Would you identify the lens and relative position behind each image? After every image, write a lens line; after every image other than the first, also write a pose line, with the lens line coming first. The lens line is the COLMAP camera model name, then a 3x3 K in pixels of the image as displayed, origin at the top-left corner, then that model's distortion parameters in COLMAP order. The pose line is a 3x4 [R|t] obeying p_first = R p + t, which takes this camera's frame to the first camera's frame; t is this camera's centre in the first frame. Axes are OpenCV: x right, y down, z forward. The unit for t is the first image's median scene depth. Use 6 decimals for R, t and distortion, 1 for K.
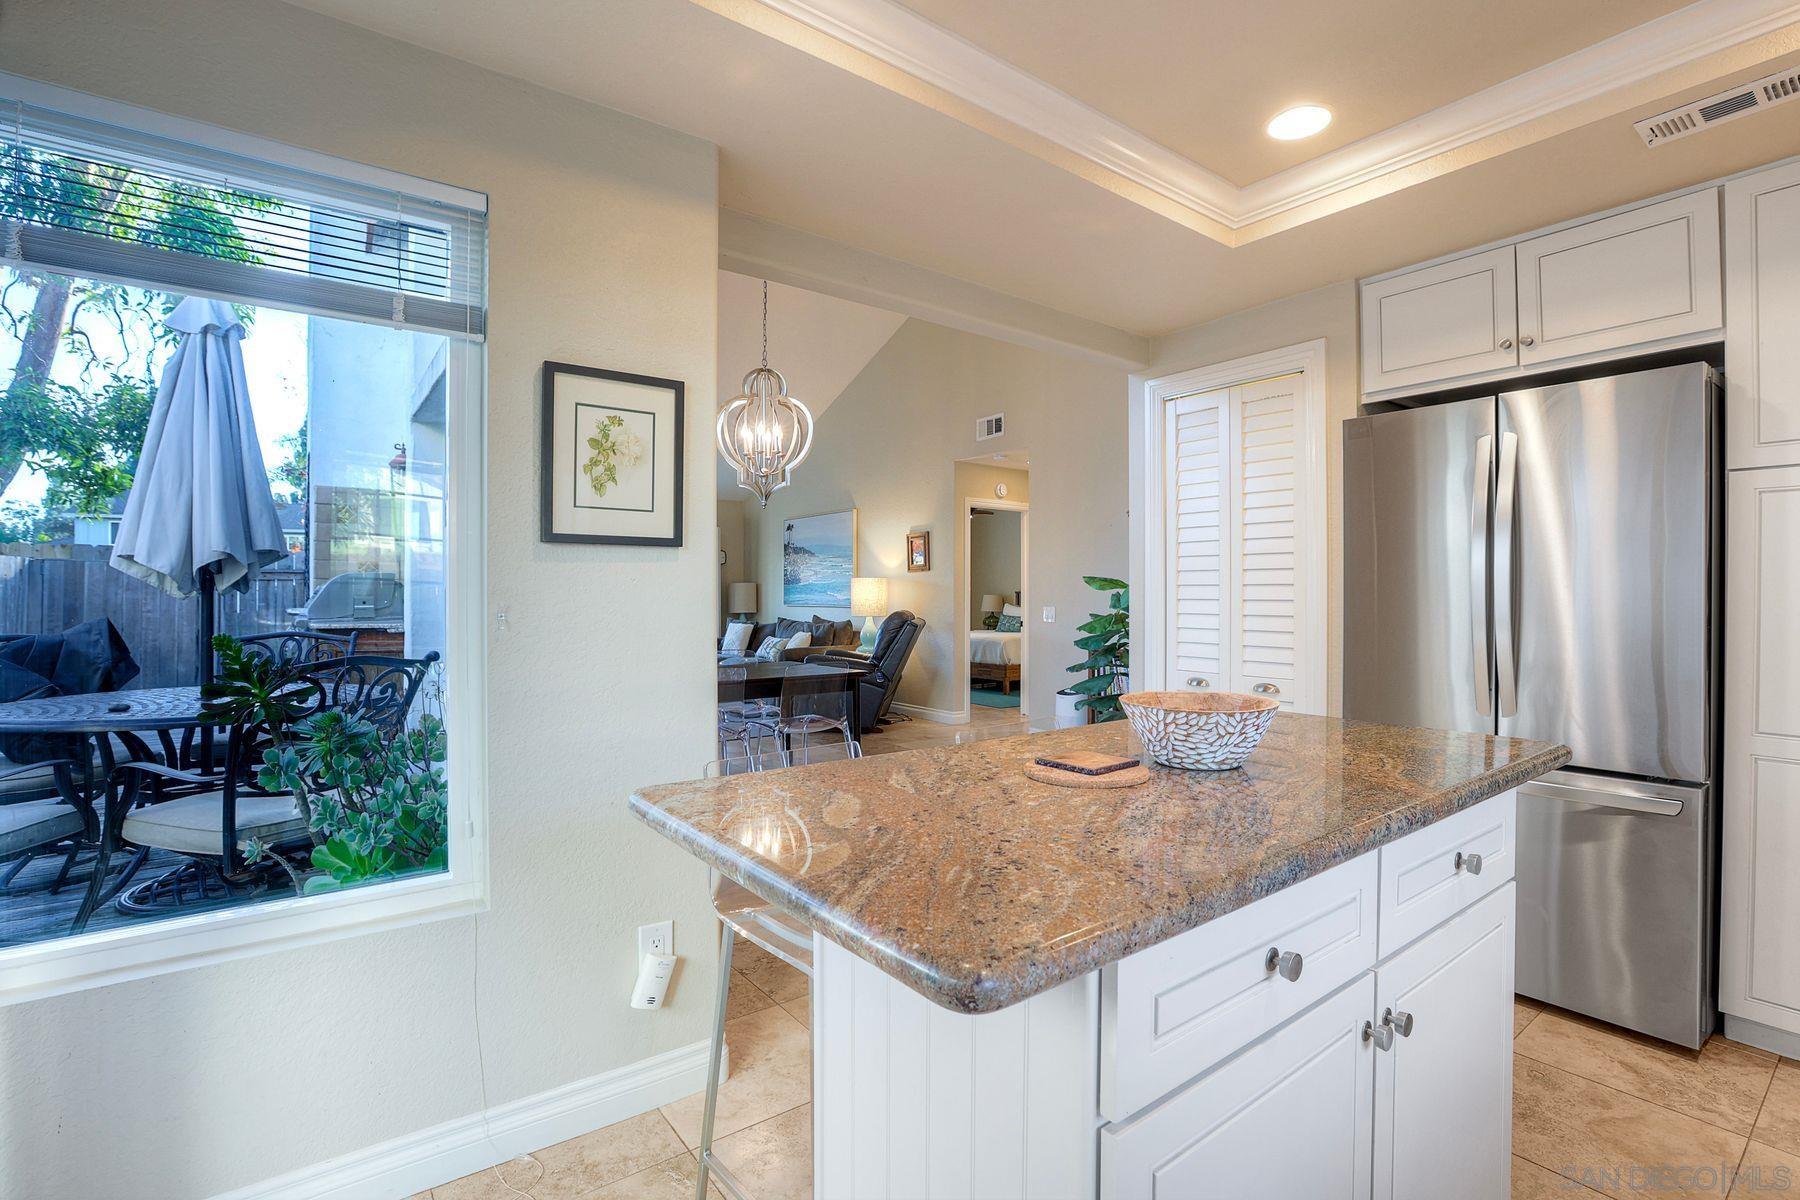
lens RADIAL K [[820.7, 0, 928.9], [0, 820.7, 595.8], [0, 0, 1]] dist [-0.014633, 0.000724]
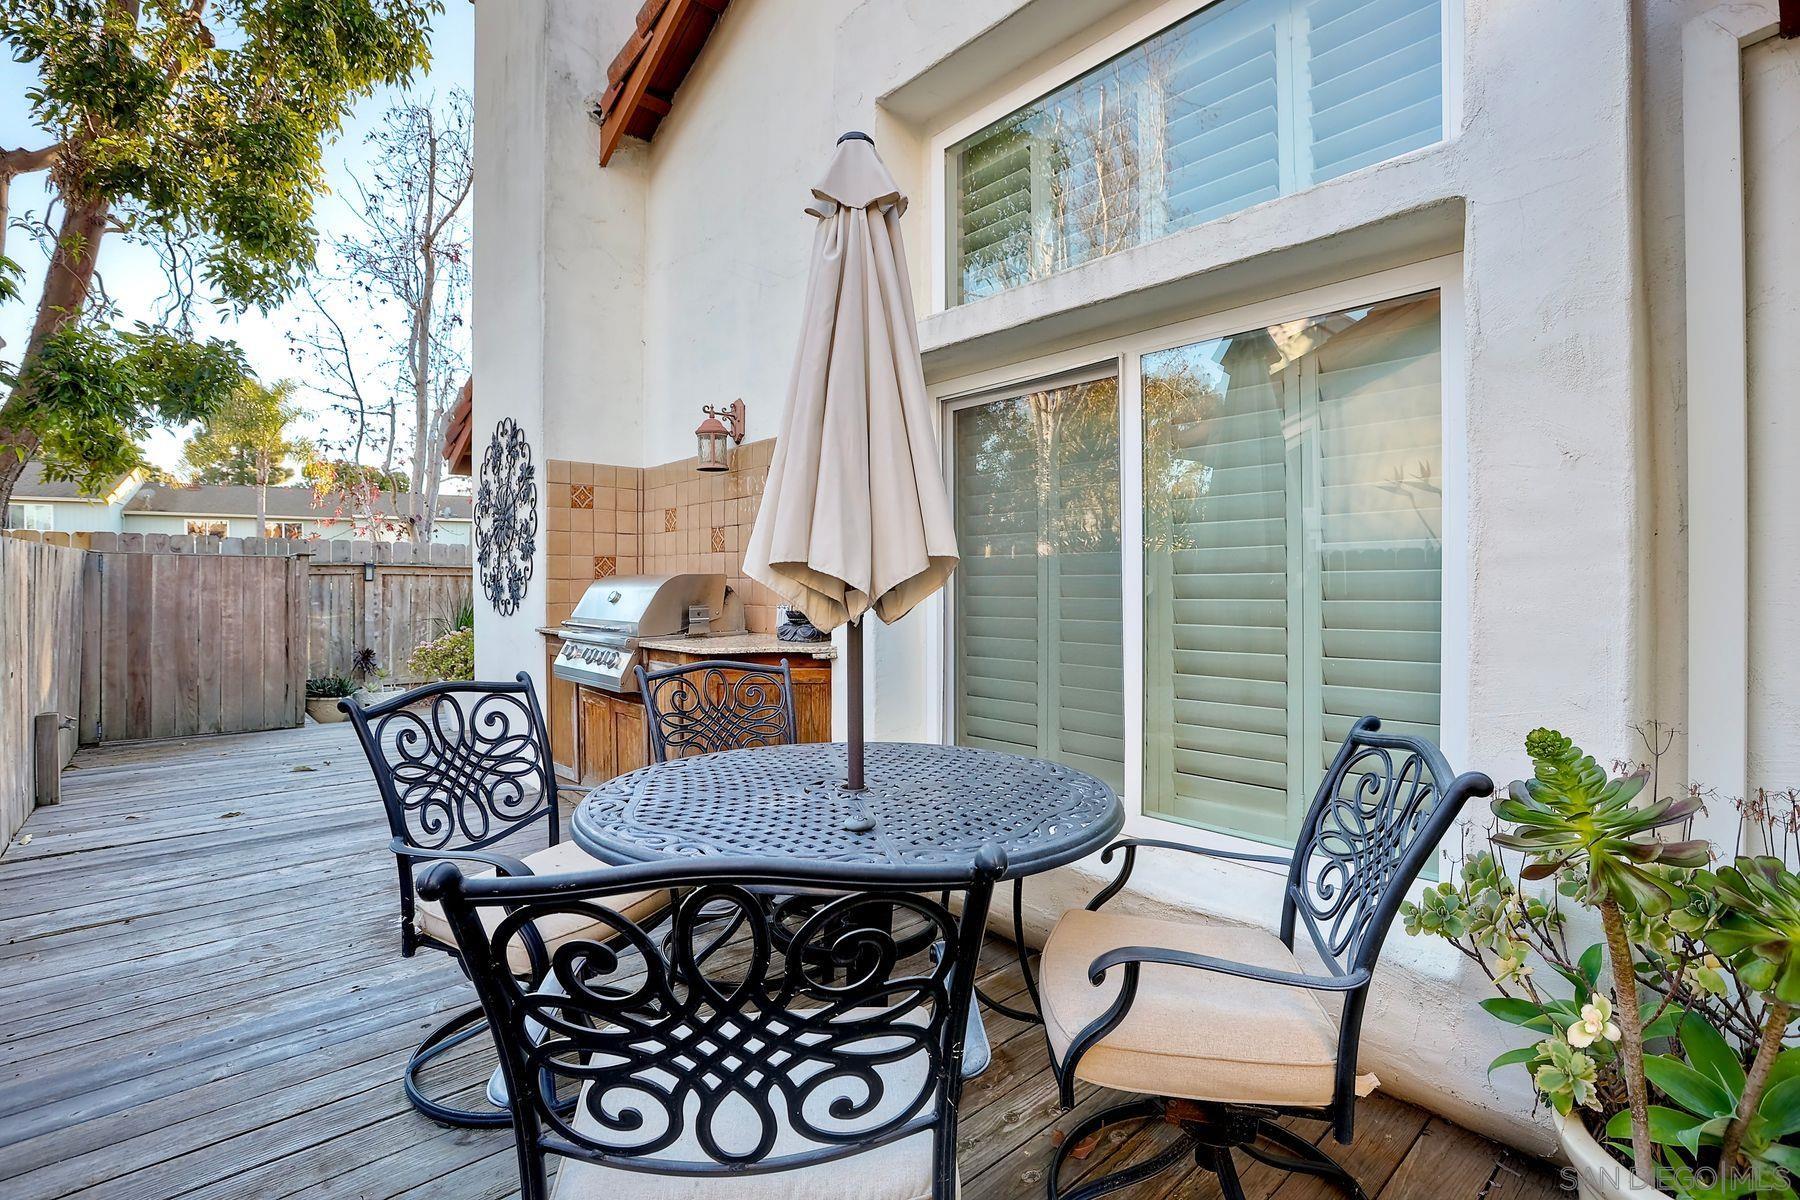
lens RADIAL K [[820.7, 0, 928.9], [0, 820.7, 595.8], [0, 0, 1]] dist [-0.014633, 0.000724]
pose [[0.996031, -0.000539, 0.089007, -0.347512], [-0.000635, 0.999913, 0.013161, -0.012208], [-0.089006, -0.013165, 0.995944, 0.138561]]
